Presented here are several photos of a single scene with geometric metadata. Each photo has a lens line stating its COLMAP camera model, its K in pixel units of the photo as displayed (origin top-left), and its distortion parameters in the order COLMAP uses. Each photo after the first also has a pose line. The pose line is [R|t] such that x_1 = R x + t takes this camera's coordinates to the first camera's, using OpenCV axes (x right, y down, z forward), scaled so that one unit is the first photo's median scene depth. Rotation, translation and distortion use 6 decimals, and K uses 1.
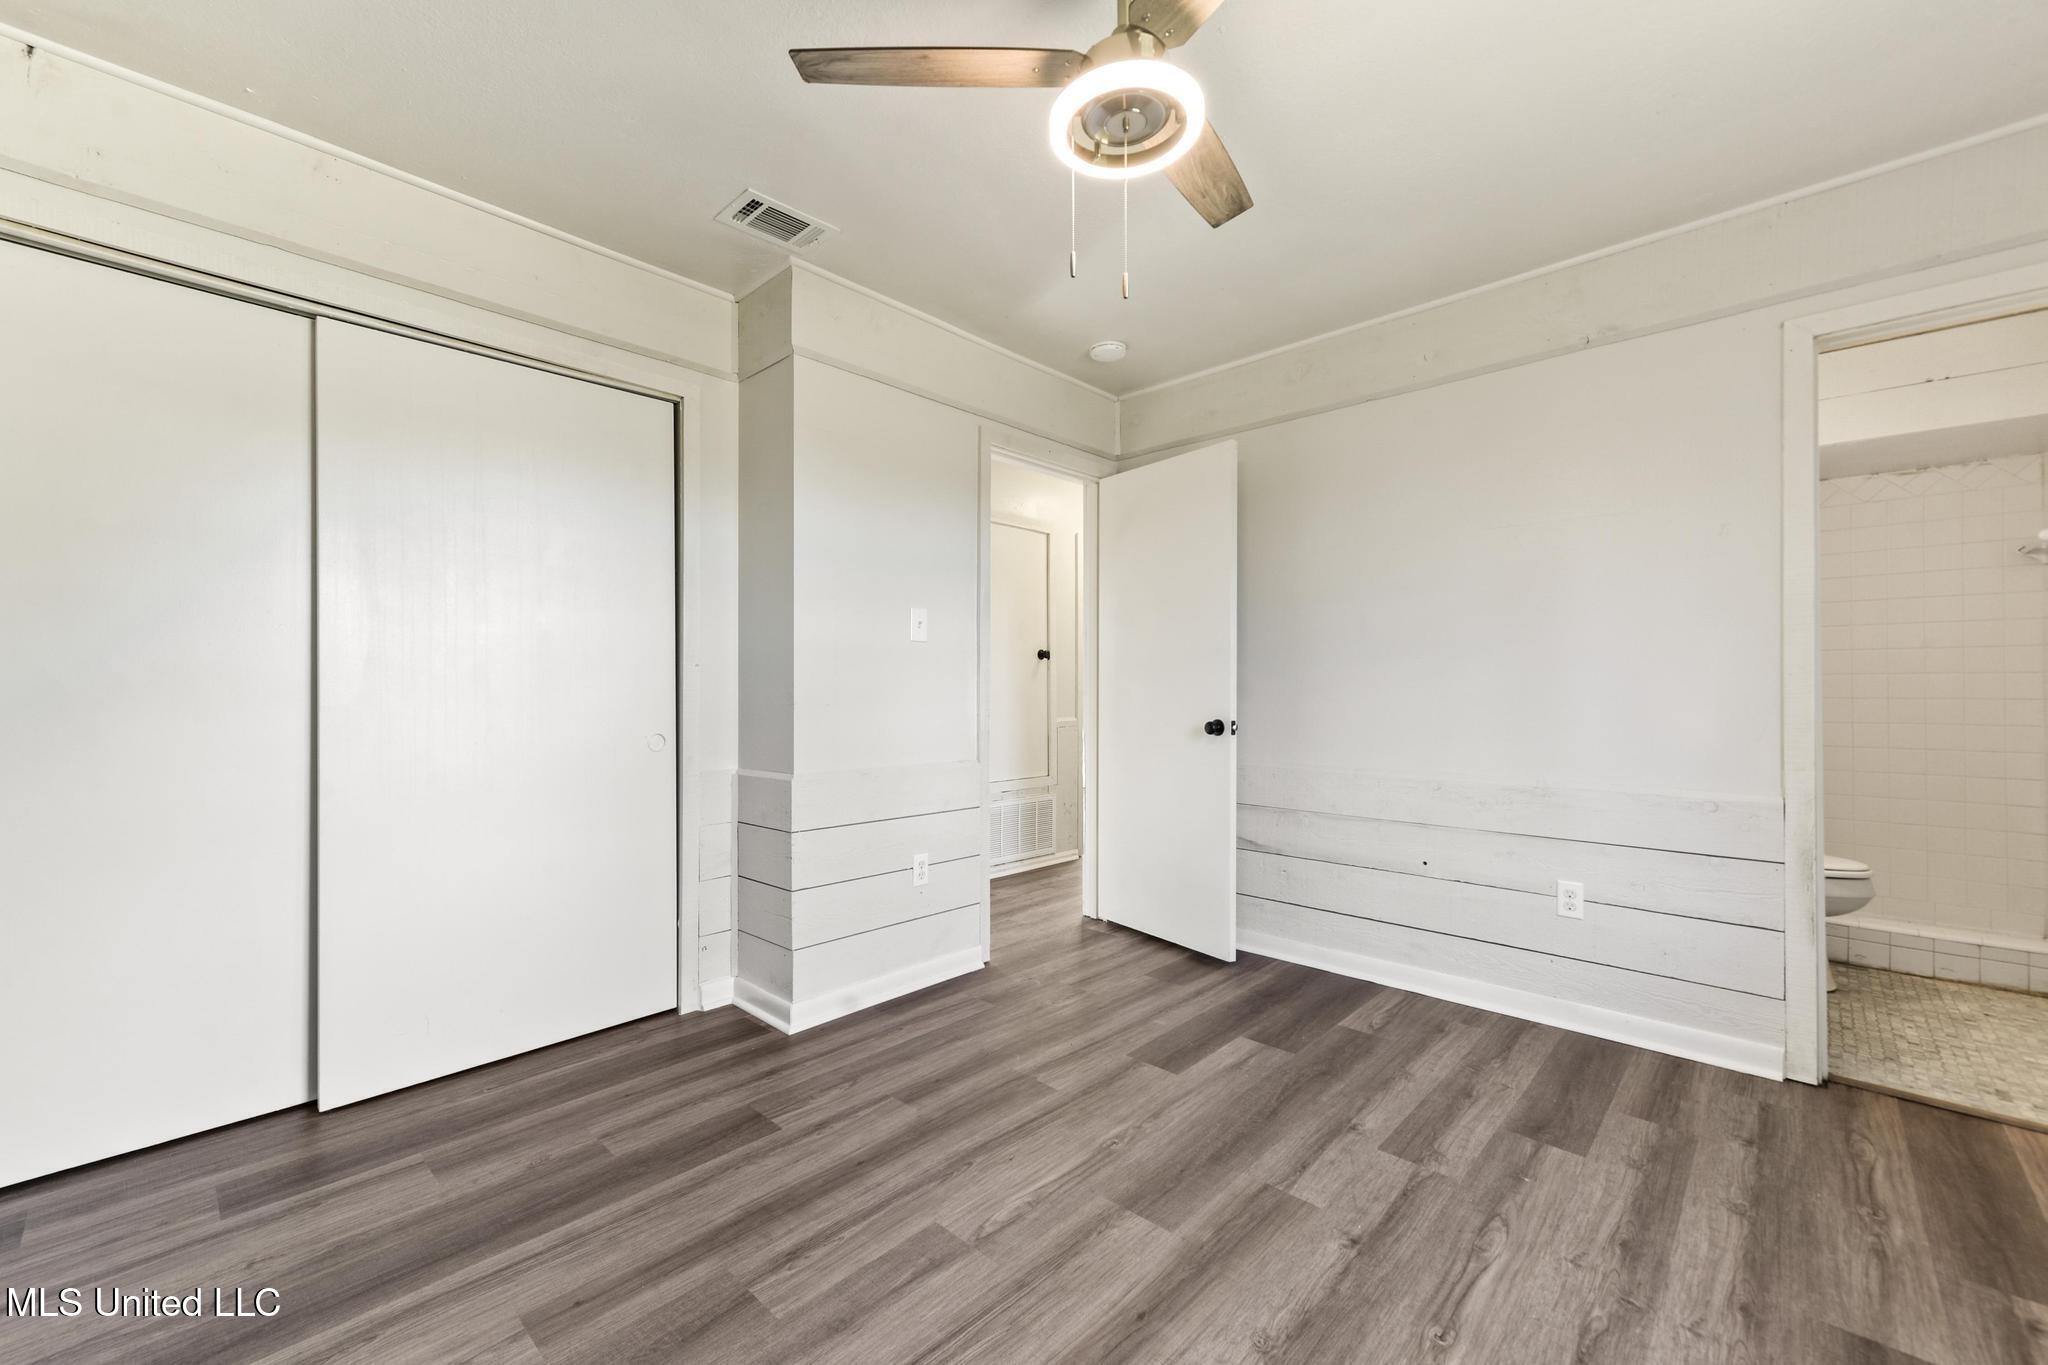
lens RADIAL K [[828.0, 0, 1021.4], [0, 828.0, 679.1], [0, 0, 1]] dist [0.002747, 0.000193]
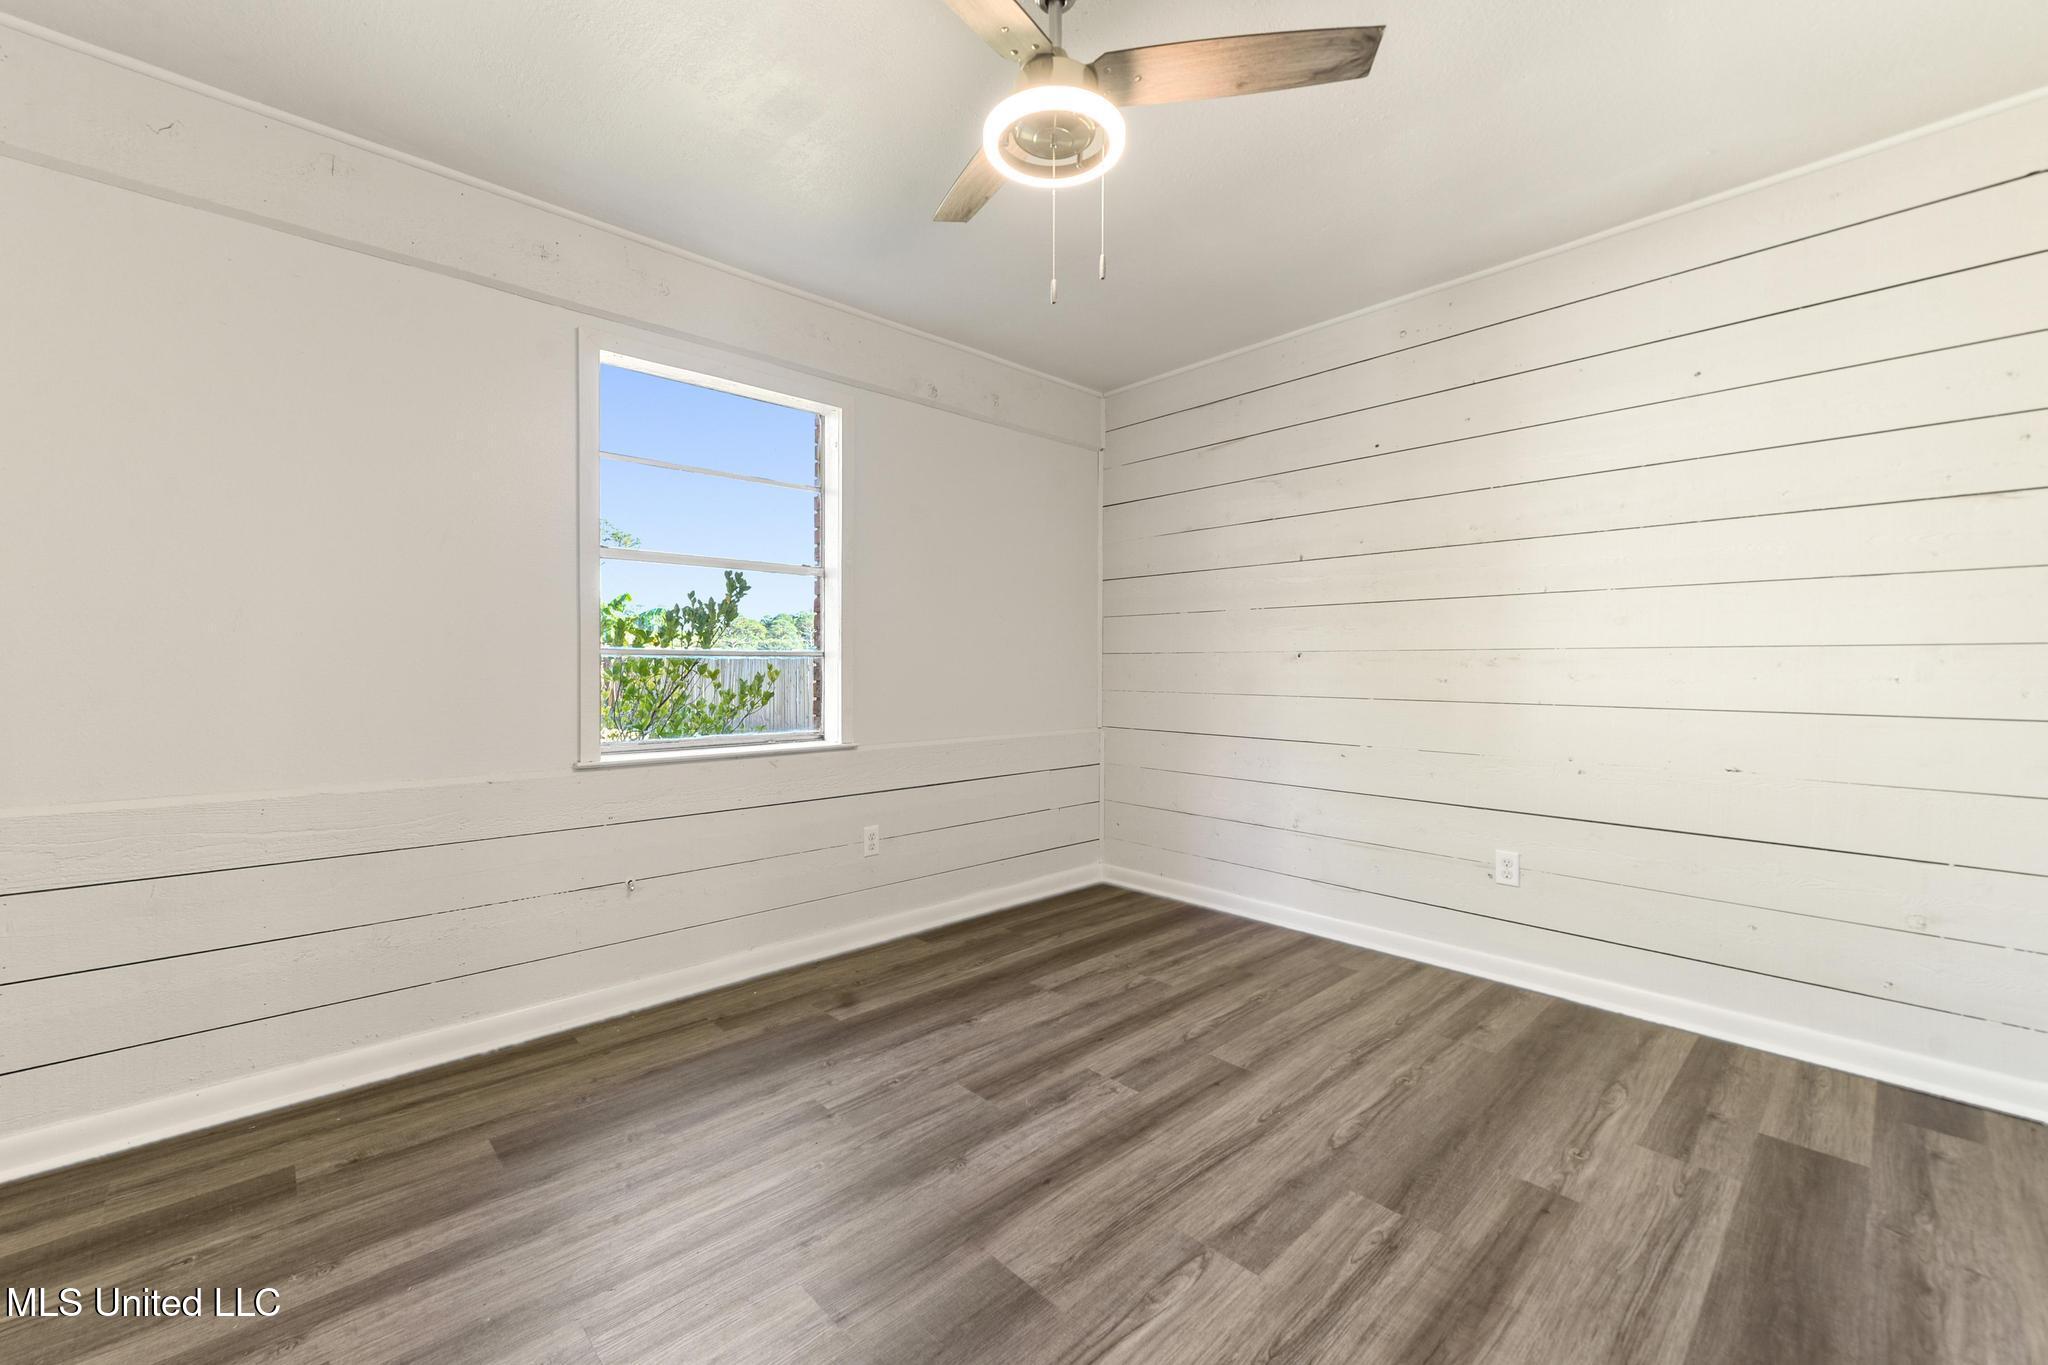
lens RADIAL K [[828.0, 0, 1016.7], [0, 828.0, 675.3], [0, 0, 1]] dist [0.002747, 0.000193]
pose [[-0.997951, -0.000564, 0.063974, 0.100465], [-0.000607, 1.000000, -0.000649, 0.026260], [-0.063973, -0.000687, -0.997951, 2.006183]]
